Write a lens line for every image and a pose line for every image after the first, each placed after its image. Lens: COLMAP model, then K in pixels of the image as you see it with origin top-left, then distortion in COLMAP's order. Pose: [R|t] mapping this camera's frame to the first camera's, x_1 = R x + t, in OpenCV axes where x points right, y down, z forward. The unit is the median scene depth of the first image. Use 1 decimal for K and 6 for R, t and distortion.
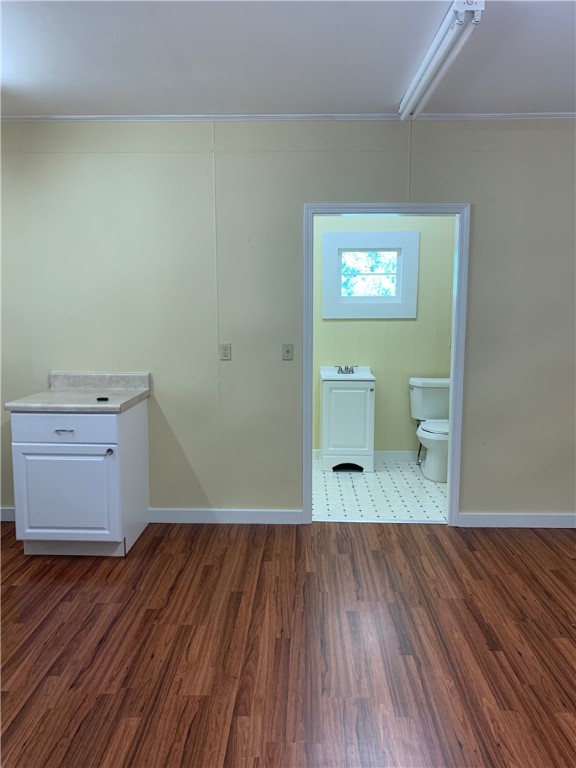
lens RADIAL K [[580.0, 0, 288.0], [0, 580.0, 384.0], [0, 0, 1]] dist [0.191142, -0.174421]
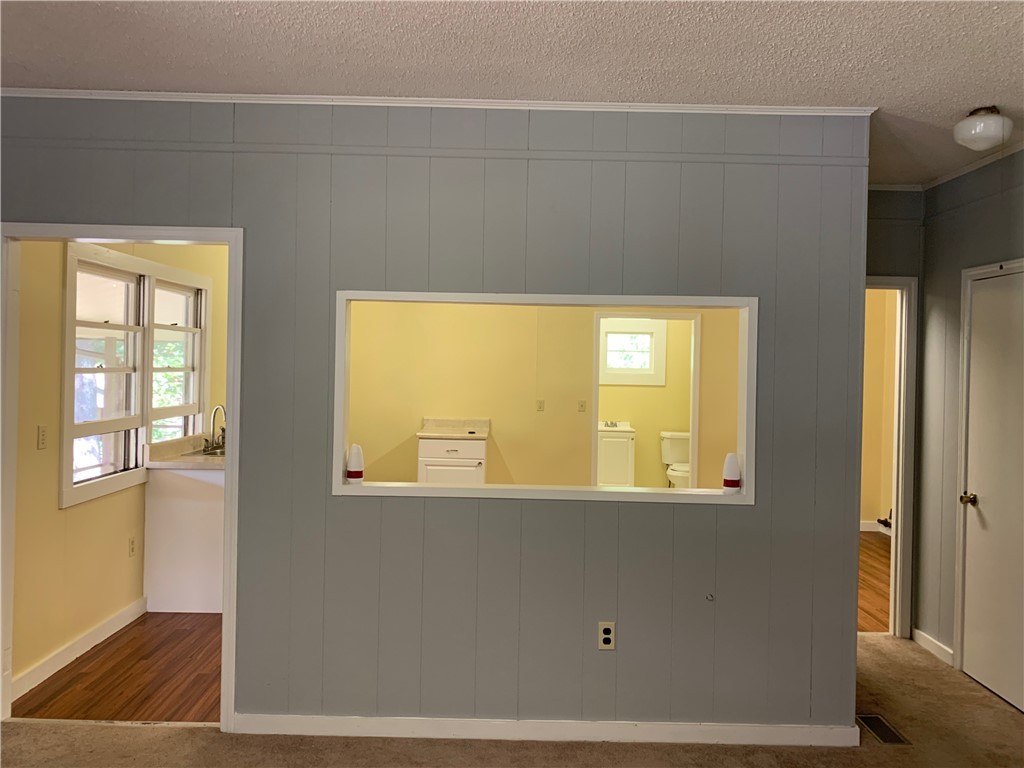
lens RADIAL K [[773.3, 0, 512.0], [0, 773.3, 384.0], [0, 0, 1]] dist [0.191142, -0.174421]
pose [[0.999219, 0.021666, 0.033035, -0.195162], [-0.018012, 0.994081, -0.107140, 0.082707], [-0.035161, 0.106462, 0.993695, -0.774293]]
